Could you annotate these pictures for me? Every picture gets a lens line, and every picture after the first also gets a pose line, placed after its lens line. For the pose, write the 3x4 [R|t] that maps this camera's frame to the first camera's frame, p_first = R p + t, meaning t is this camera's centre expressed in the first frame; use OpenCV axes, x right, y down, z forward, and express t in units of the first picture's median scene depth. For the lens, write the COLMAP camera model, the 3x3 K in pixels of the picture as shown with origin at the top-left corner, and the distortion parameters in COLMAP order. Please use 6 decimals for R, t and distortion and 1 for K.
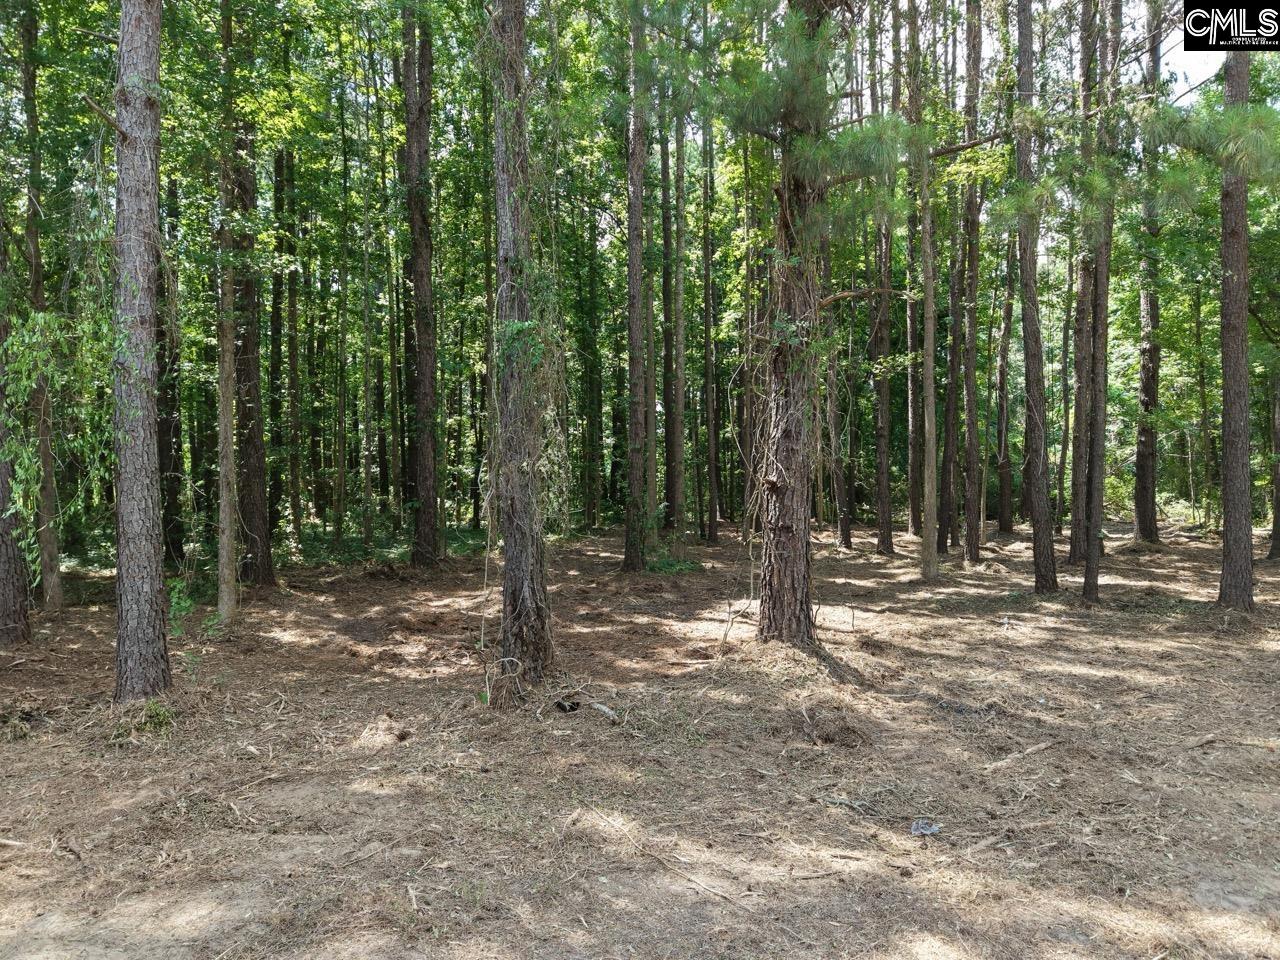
lens RADIAL K [[866.3, 0, 642.3], [0, 866.3, 478.1], [0, 0, 1]] dist [0.011696, -0.012253]
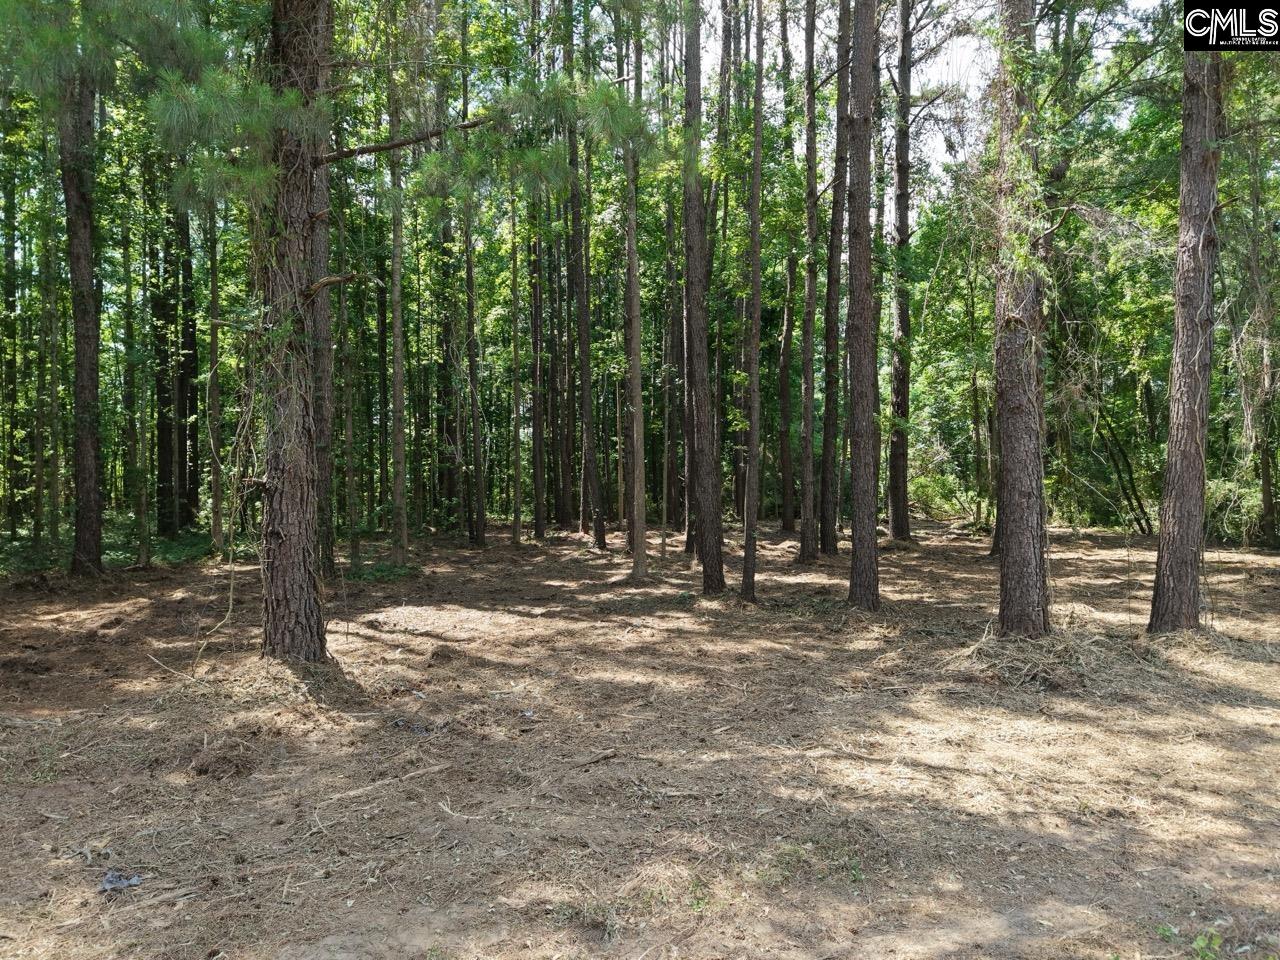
lens RADIAL K [[866.3, 0, 635.5], [0, 866.3, 480.1], [0, 0, 1]] dist [0.011696, -0.012253]
pose [[0.995478, -0.009977, 0.094469, 0.464786], [0.009746, 0.999948, 0.002904, 0.002592], [-0.094493, -0.001970, 0.995524, 0.053760]]
